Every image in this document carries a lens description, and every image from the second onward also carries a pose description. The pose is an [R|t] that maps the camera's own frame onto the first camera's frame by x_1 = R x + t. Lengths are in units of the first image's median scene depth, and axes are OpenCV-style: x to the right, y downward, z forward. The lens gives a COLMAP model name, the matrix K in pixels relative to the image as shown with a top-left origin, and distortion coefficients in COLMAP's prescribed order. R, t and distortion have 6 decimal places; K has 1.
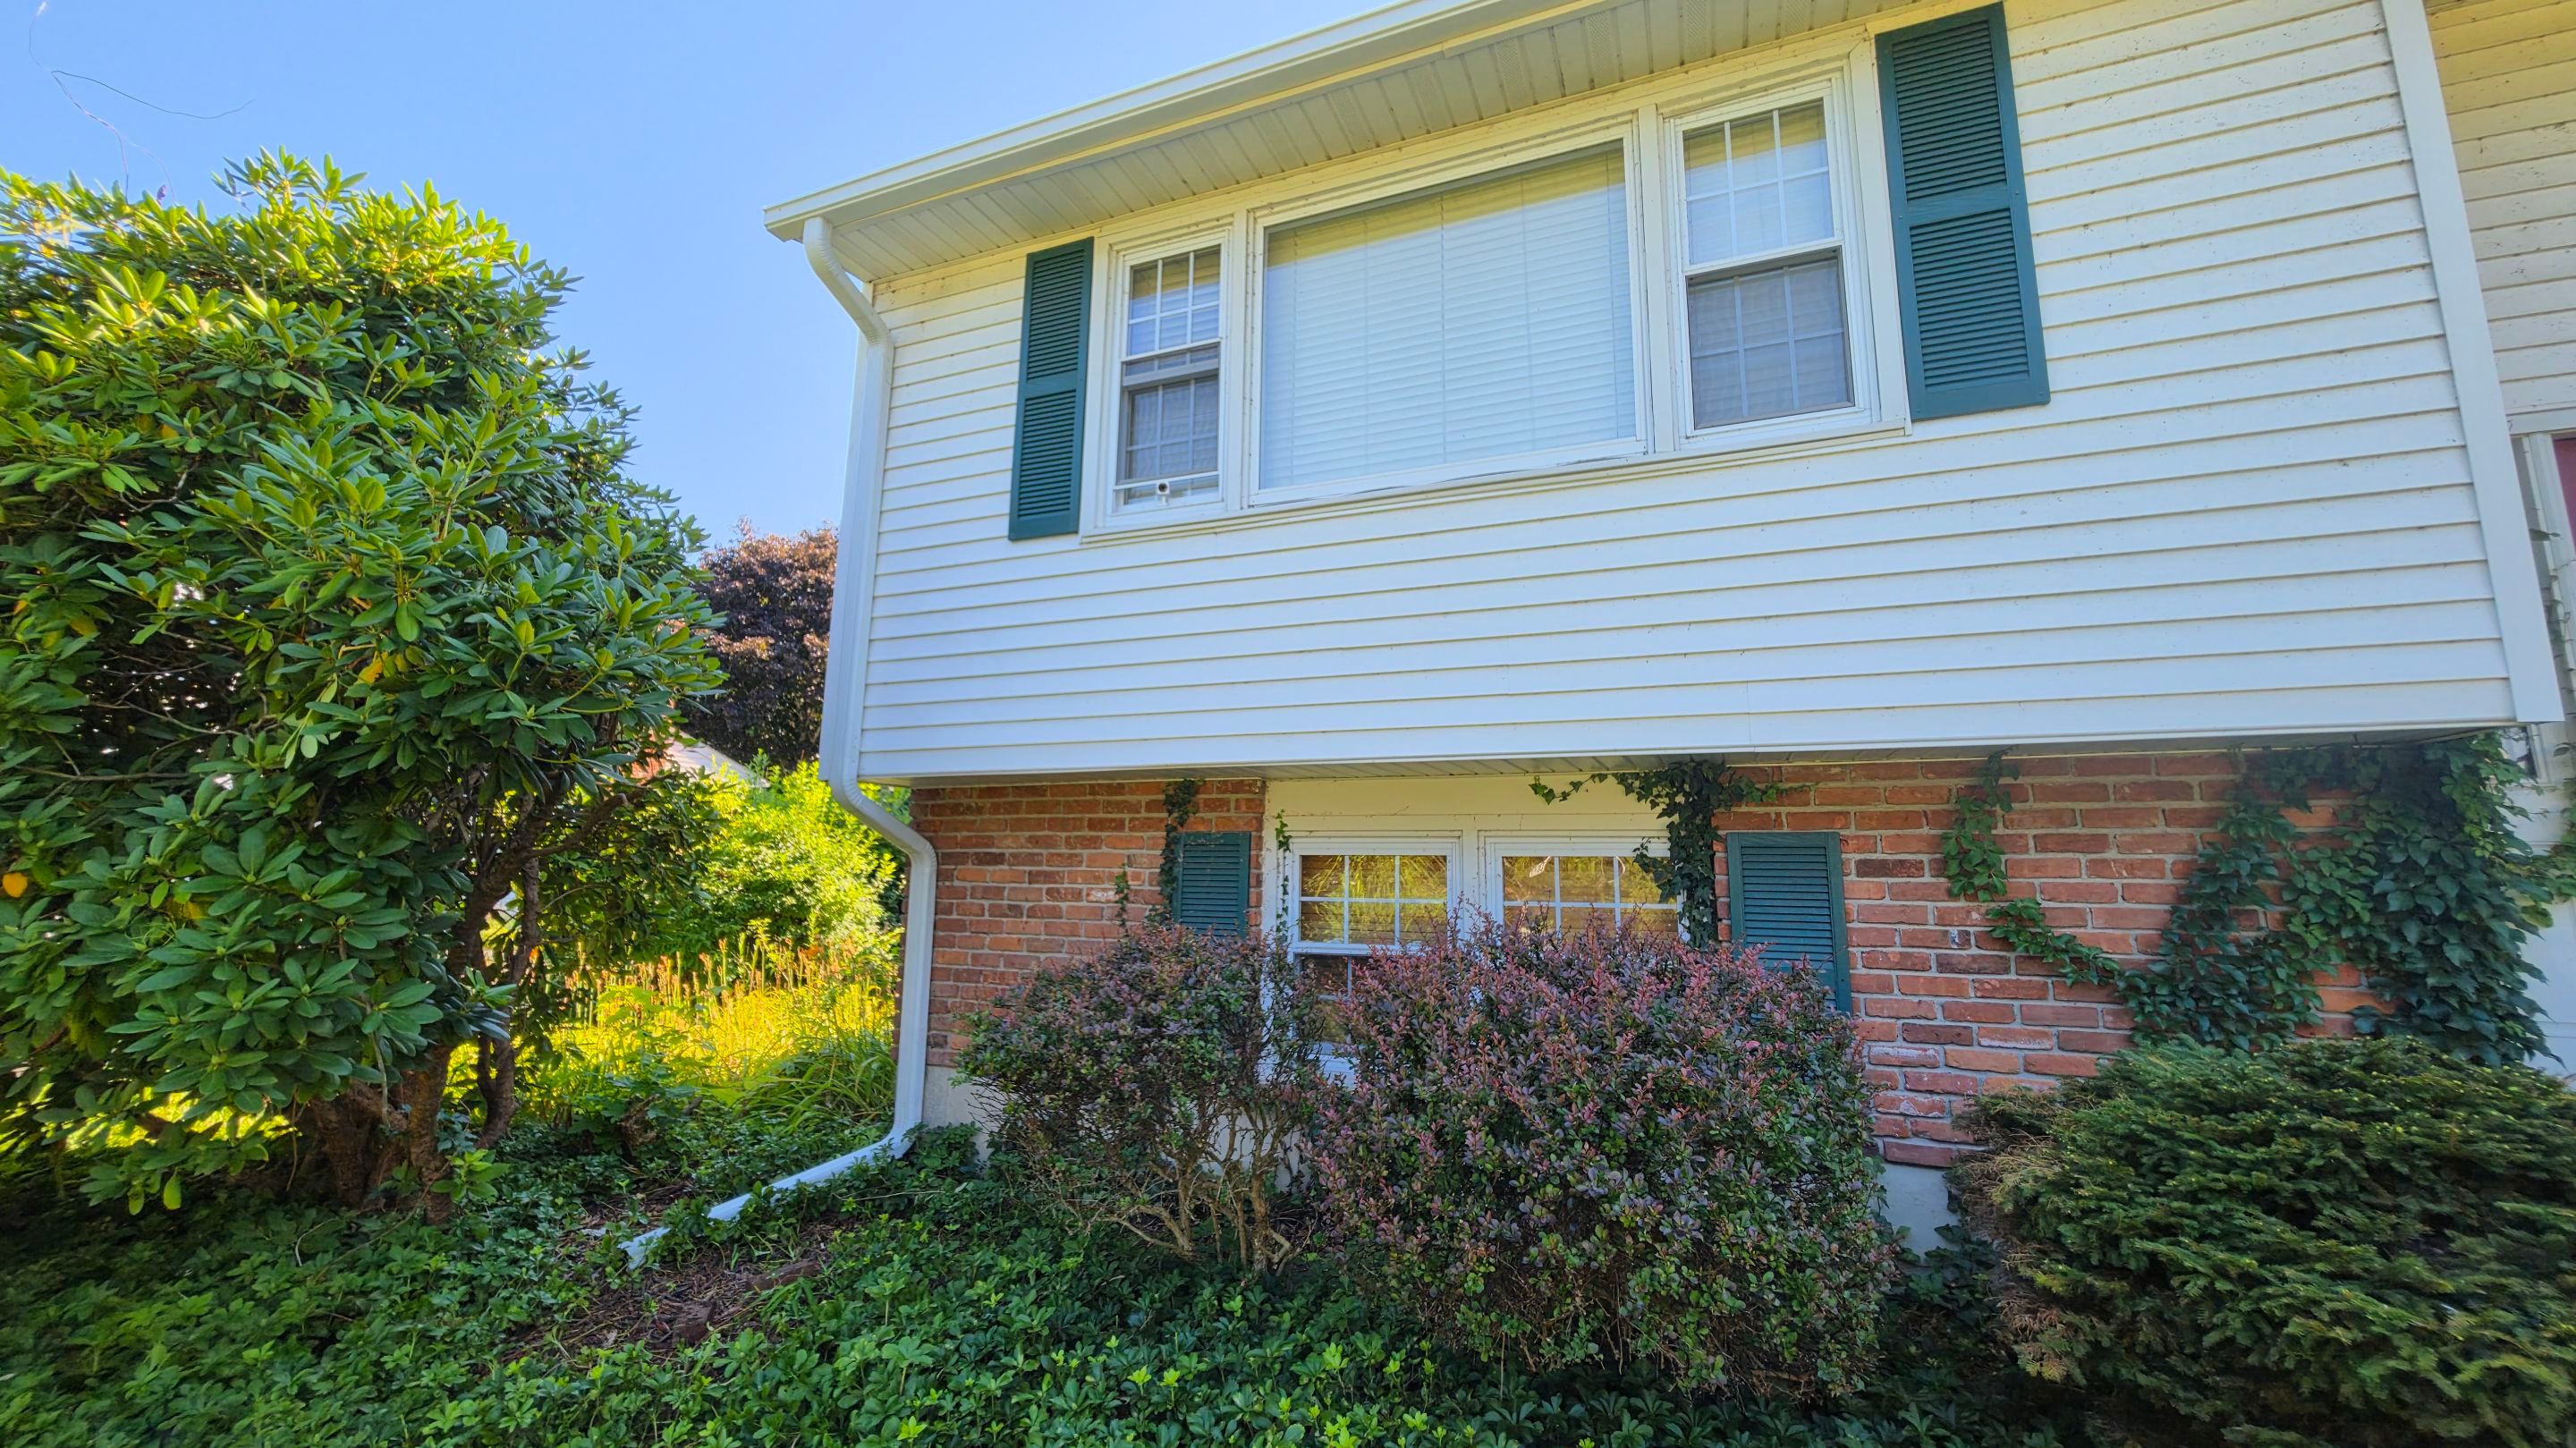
lens RADIAL K [[1036.6, 0, 1289.3], [0, 1036.6, 709.9], [0, 0, 1]] dist [-0.000135, 0.000082]
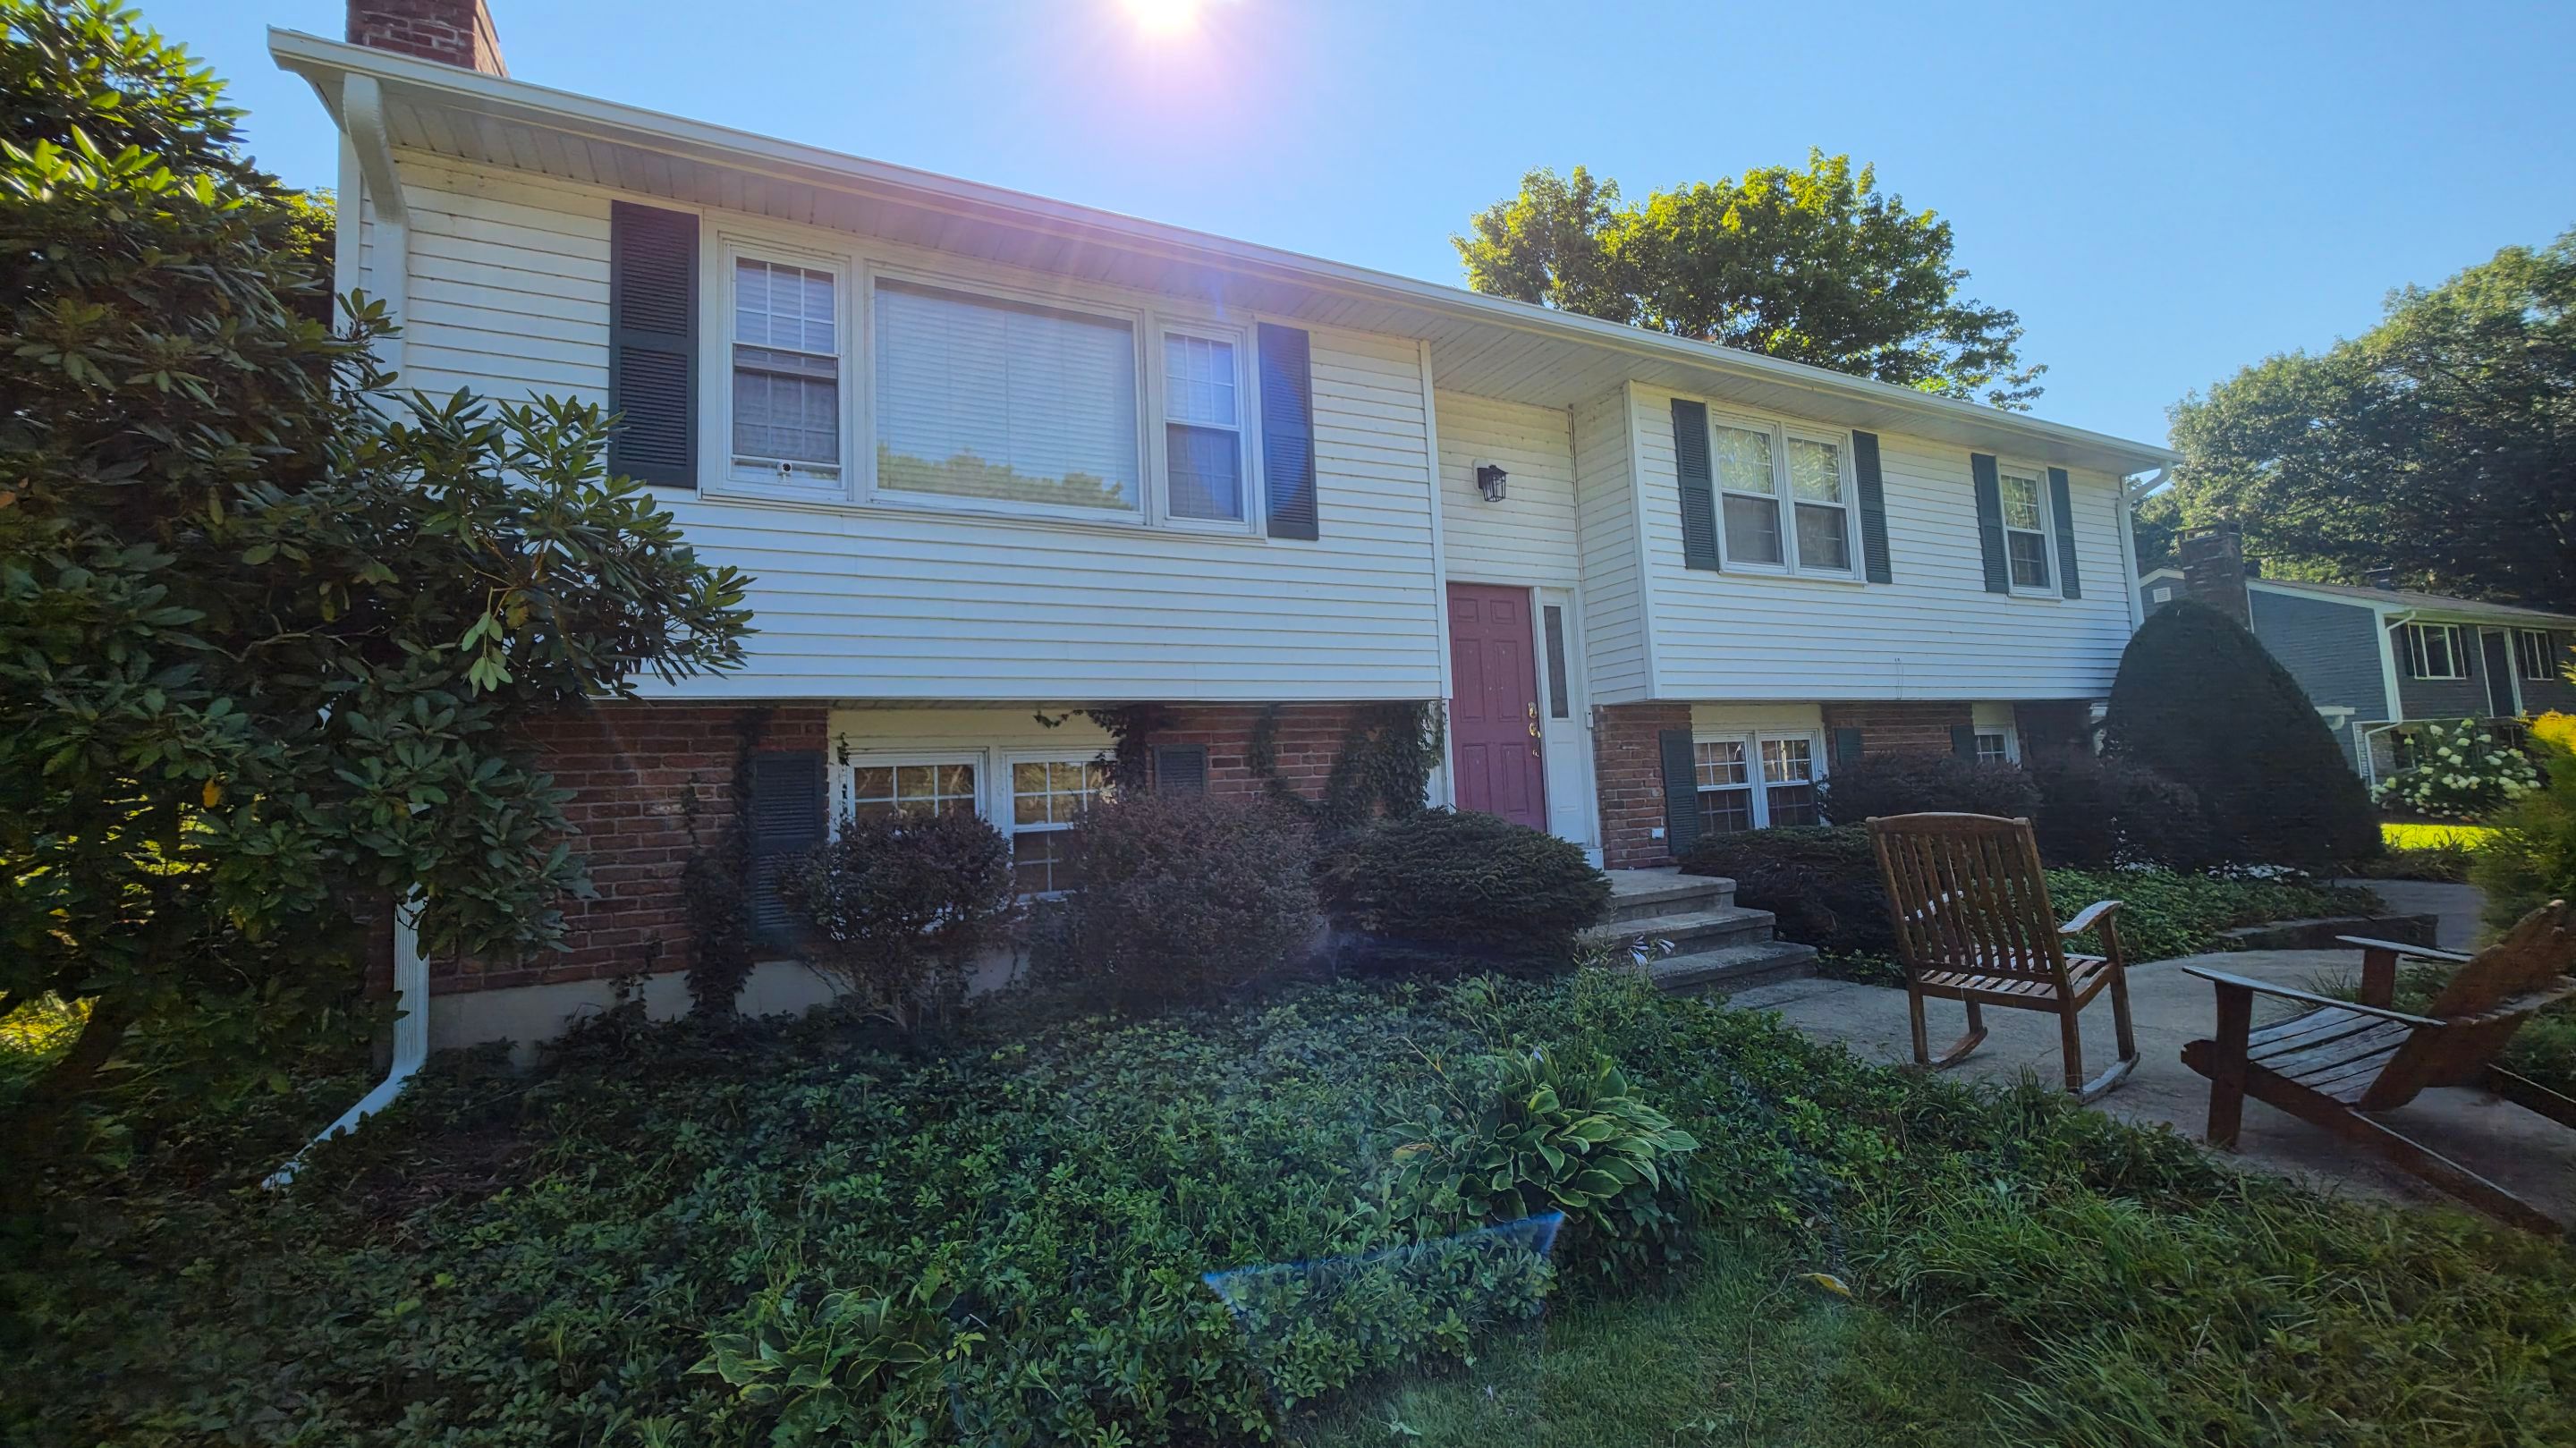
lens RADIAL K [[1036.6, 0, 1289.3], [0, 1036.6, 709.9], [0, 0, 1]] dist [-0.000135, 0.000082]
pose [[0.637944, 0.013704, 0.769961, -0.702989], [-0.074849, 0.996211, 0.044284, -0.031722], [-0.766436, -0.085882, 0.636553, -0.250515]]
